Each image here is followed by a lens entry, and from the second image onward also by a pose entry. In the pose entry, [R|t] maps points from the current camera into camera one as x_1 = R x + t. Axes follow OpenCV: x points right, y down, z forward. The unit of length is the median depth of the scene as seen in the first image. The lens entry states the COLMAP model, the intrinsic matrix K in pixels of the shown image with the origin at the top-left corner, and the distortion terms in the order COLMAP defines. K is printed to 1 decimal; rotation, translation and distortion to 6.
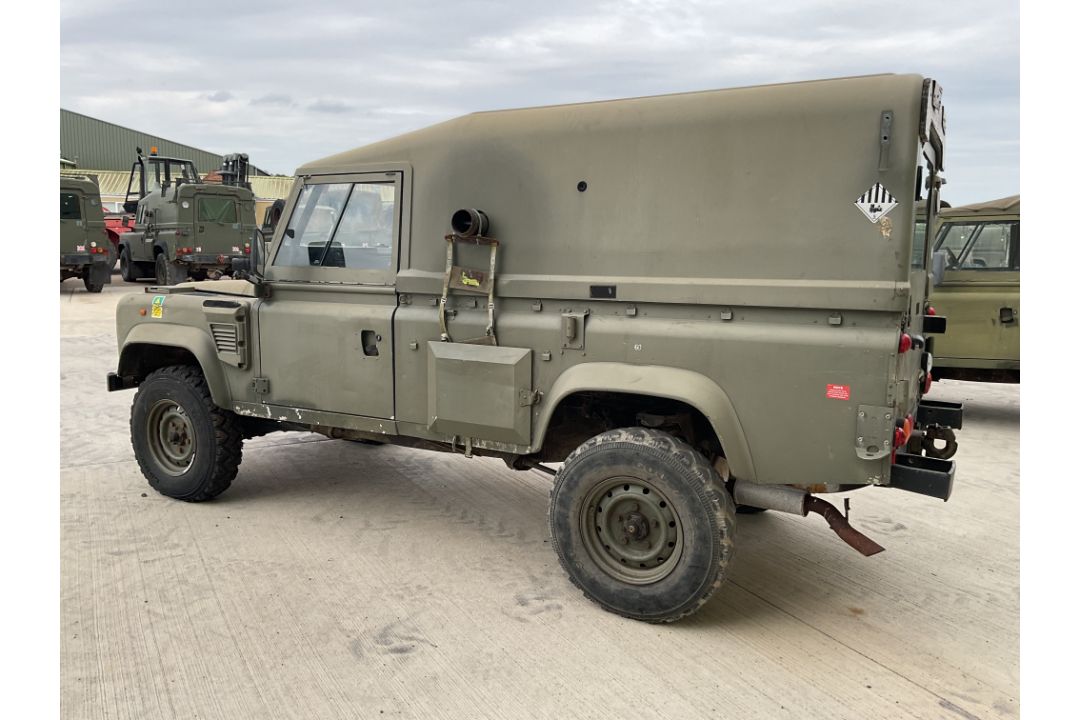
lens RADIAL K [[793.2, 0, 533.1], [0, 793.2, 358.4], [0, 0, 1]] dist [0.072058, -0.134205]
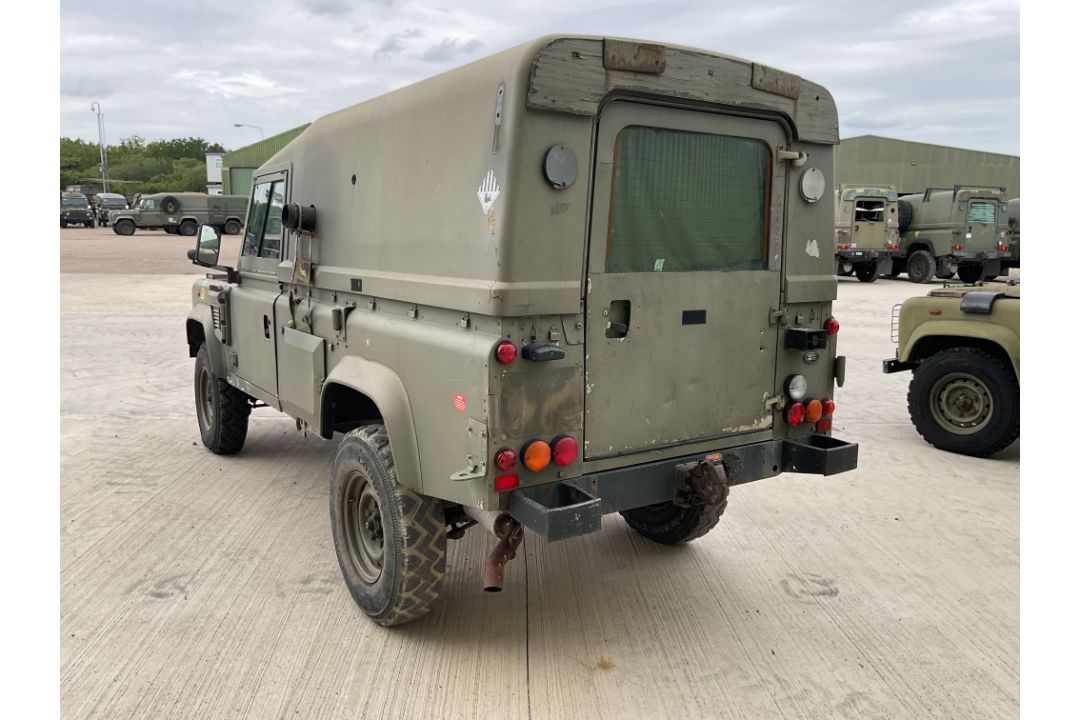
lens RADIAL K [[793.2, 0, 536.0], [0, 793.2, 357.9], [0, 0, 1]] dist [0.072058, -0.134205]
pose [[0.889994, 0.068597, -0.450783, 0.668371], [-0.066109, 0.997585, 0.021285, -0.025780], [0.451155, 0.010858, 0.892380, 0.186843]]
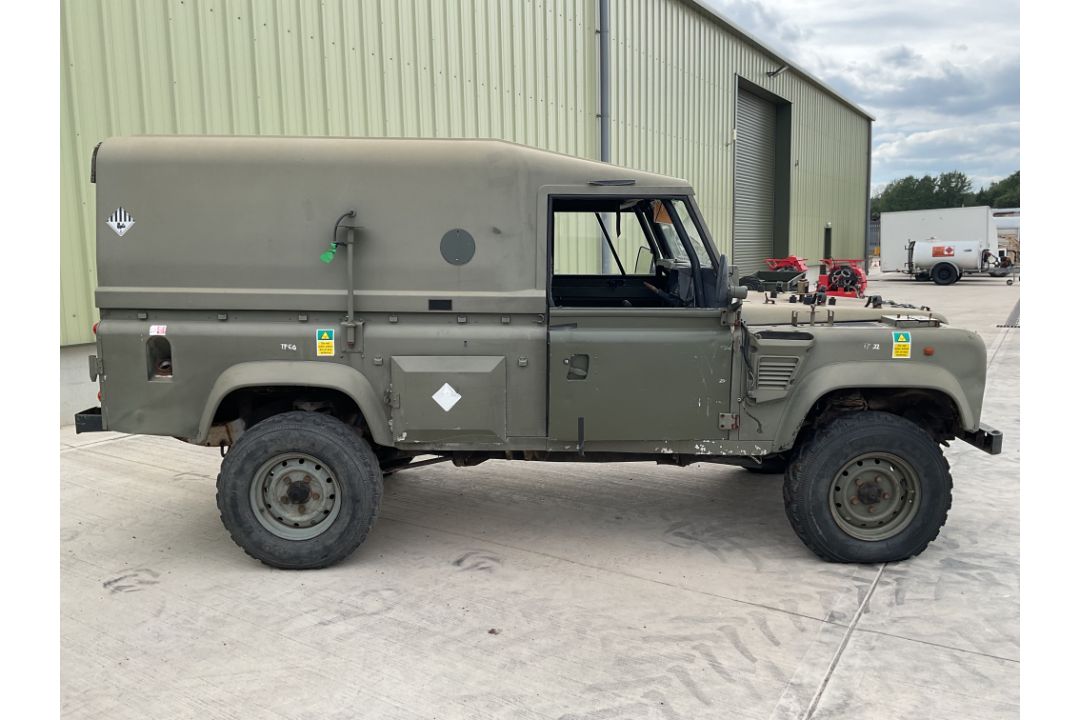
lens RADIAL K [[793.2, 0, 538.0], [0, 793.2, 359.8], [0, 0, 1]] dist [0.072058, -0.134205]
pose [[-0.877998, 0.061257, -0.474728, 0.553905], [-0.076834, 0.960881, 0.266090, -0.355736], [0.472457, 0.270102, -0.838945, 2.318978]]
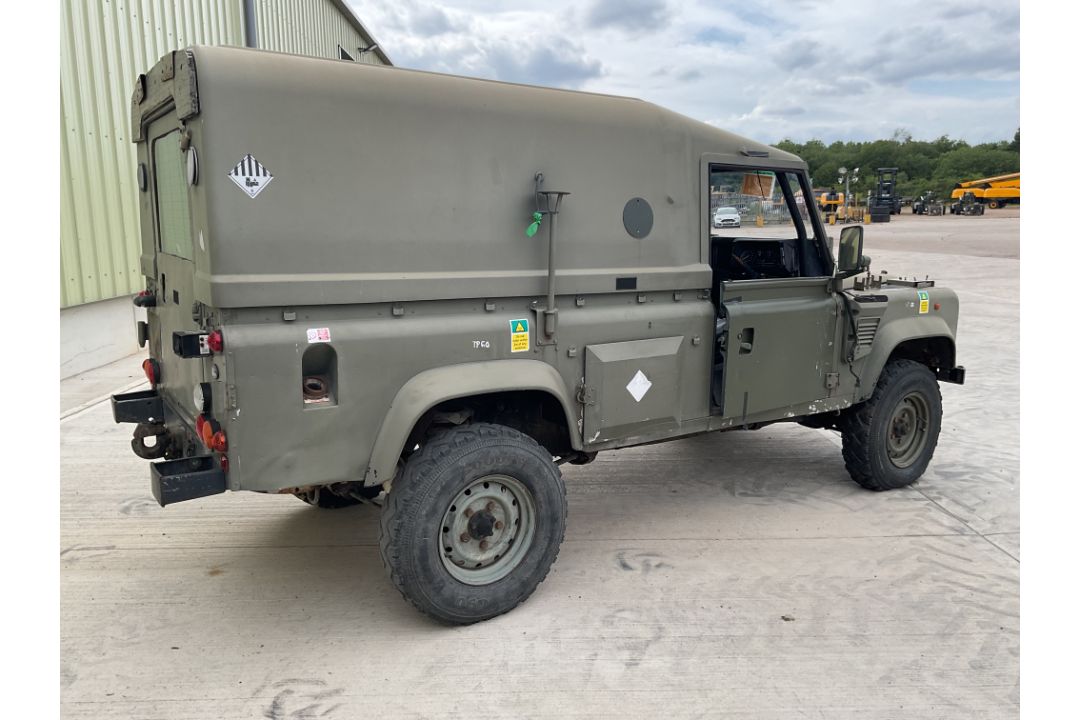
lens RADIAL K [[793.2, 0, 538.1], [0, 793.2, 358.8], [0, 0, 1]] dist [0.072058, -0.134205]
pose [[-0.459226, 0.138588, -0.877442, 1.048759], [-0.138657, 0.964465, 0.224902, -0.245746], [0.877432, 0.224944, -0.423691, 1.677185]]
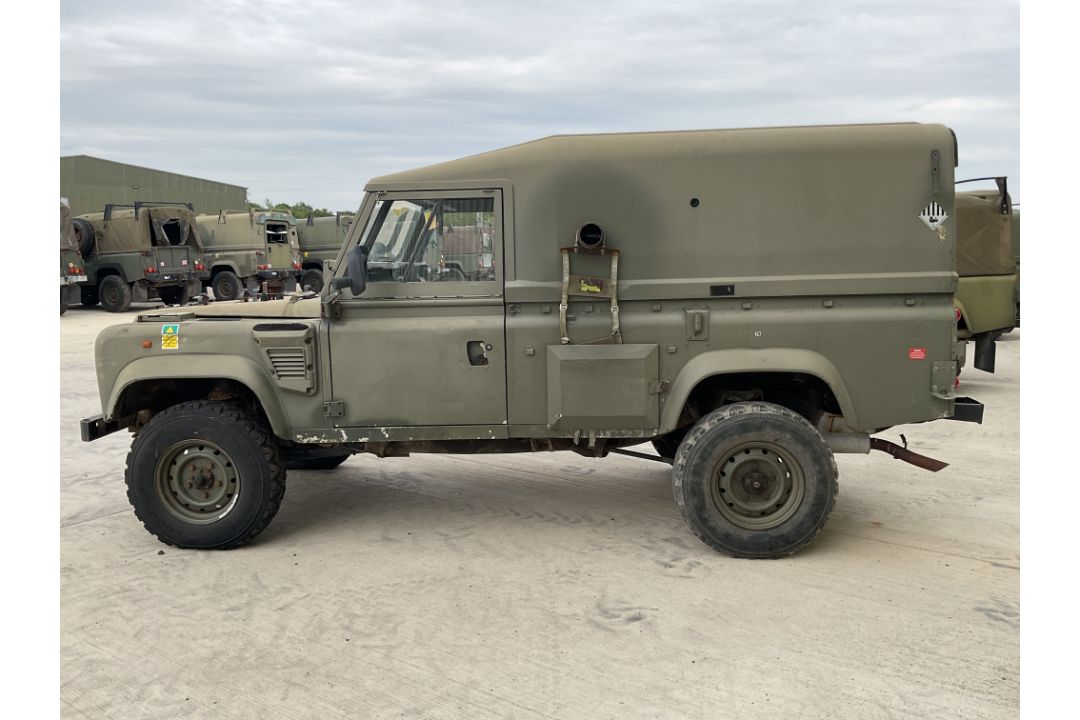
lens RADIAL K [[793.2, 0, 532.0], [0, 793.2, 356.8], [0, 0, 1]] dist [0.072058, -0.134205]
pose [[0.899325, -0.080849, 0.429742, -0.620292], [0.088354, 0.996086, 0.002497, -0.011270], [-0.428262, 0.035723, 0.902948, 0.038316]]
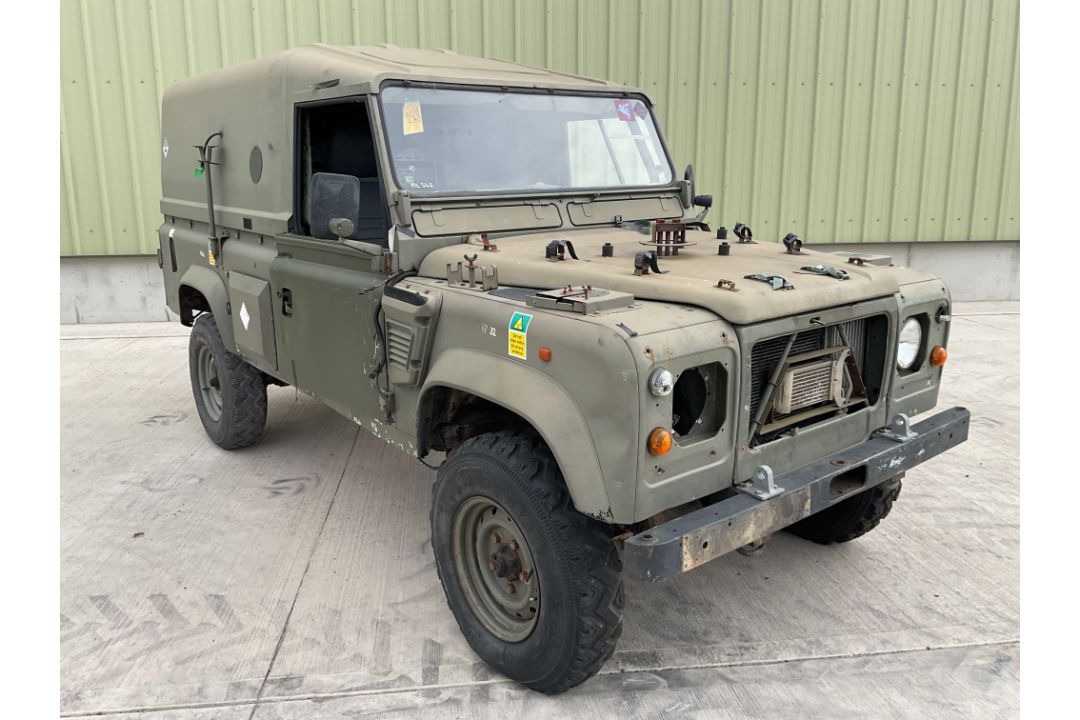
lens RADIAL K [[793.2, 0, 534.9], [0, 793.2, 362.6], [0, 0, 1]] dist [0.072058, -0.134205]
pose [[-0.921433, -0.097544, 0.376095, -0.611160], [0.051226, 0.929024, 0.366456, -0.334018], [-0.385146, 0.356930, -0.851036, 2.177024]]
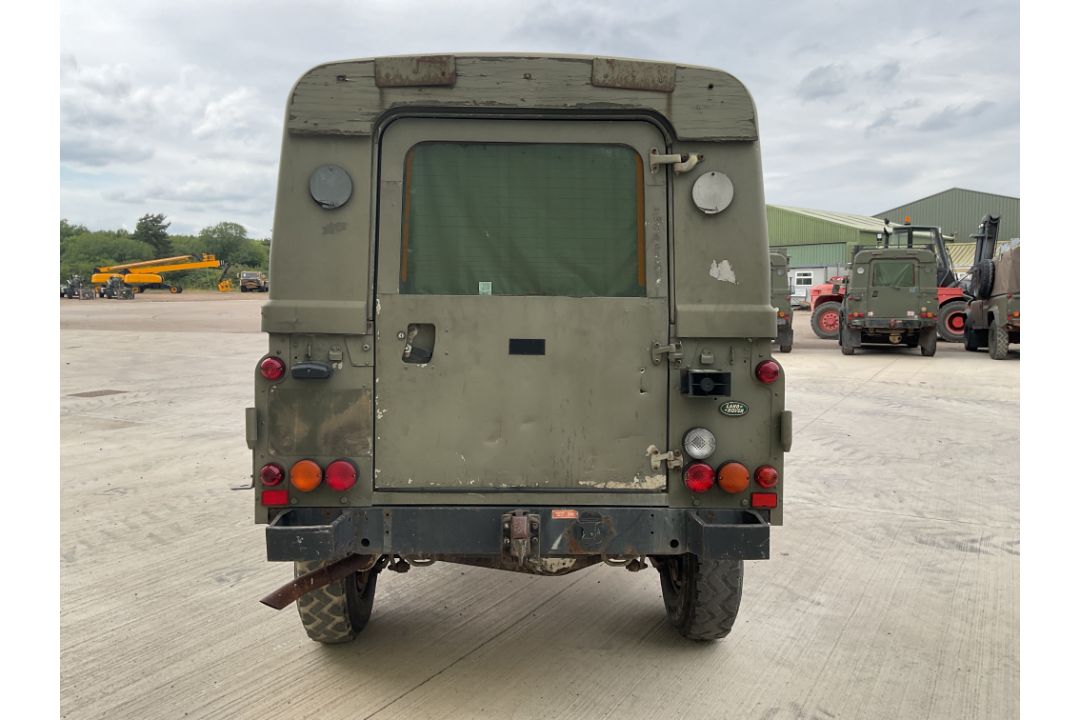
lens RADIAL K [[793.2, 0, 537.6], [0, 793.2, 358.3], [0, 0, 1]] dist [0.072058, -0.134205]
pose [[0.507503, 0.043232, -0.860565, 1.047447], [-0.121453, 0.992358, -0.021772, -0.035404], [0.853047, 0.115568, 0.508876, 0.606191]]
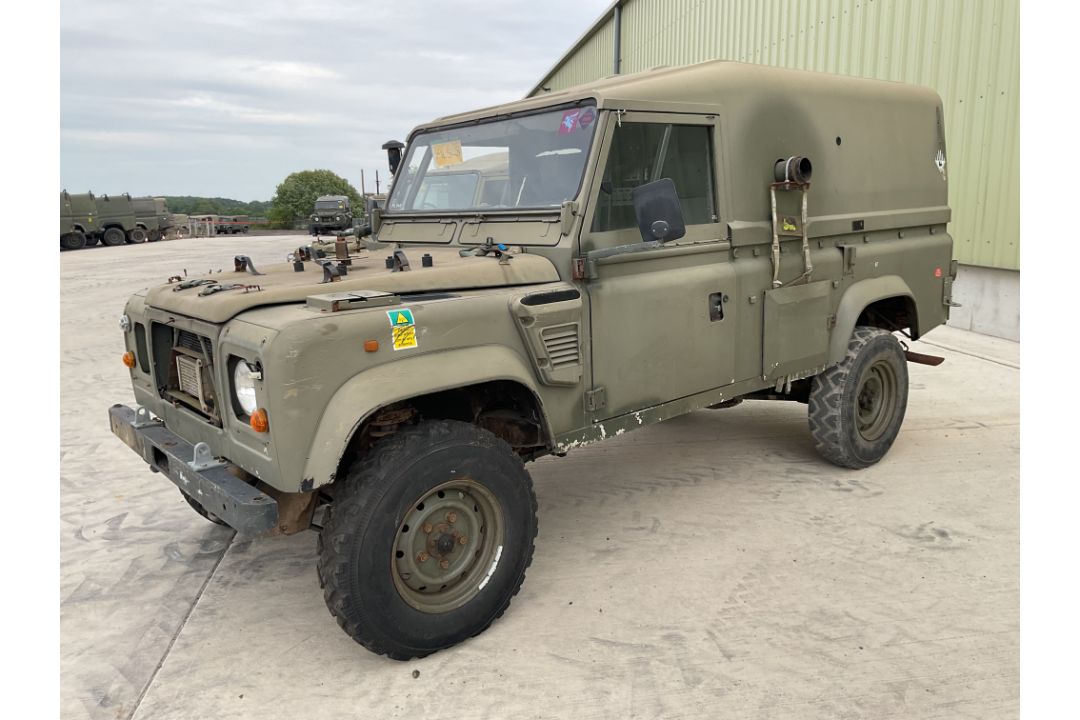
lens RADIAL K [[793.2, 0, 536.2], [0, 793.2, 363.4], [0, 0, 1]] dist [0.072058, -0.134205]
pose [[0.357375, -0.206940, 0.910746, -1.176848], [0.167616, 0.973522, 0.155432, -0.138798], [-0.918797, 0.097108, 0.382599, 0.898067]]
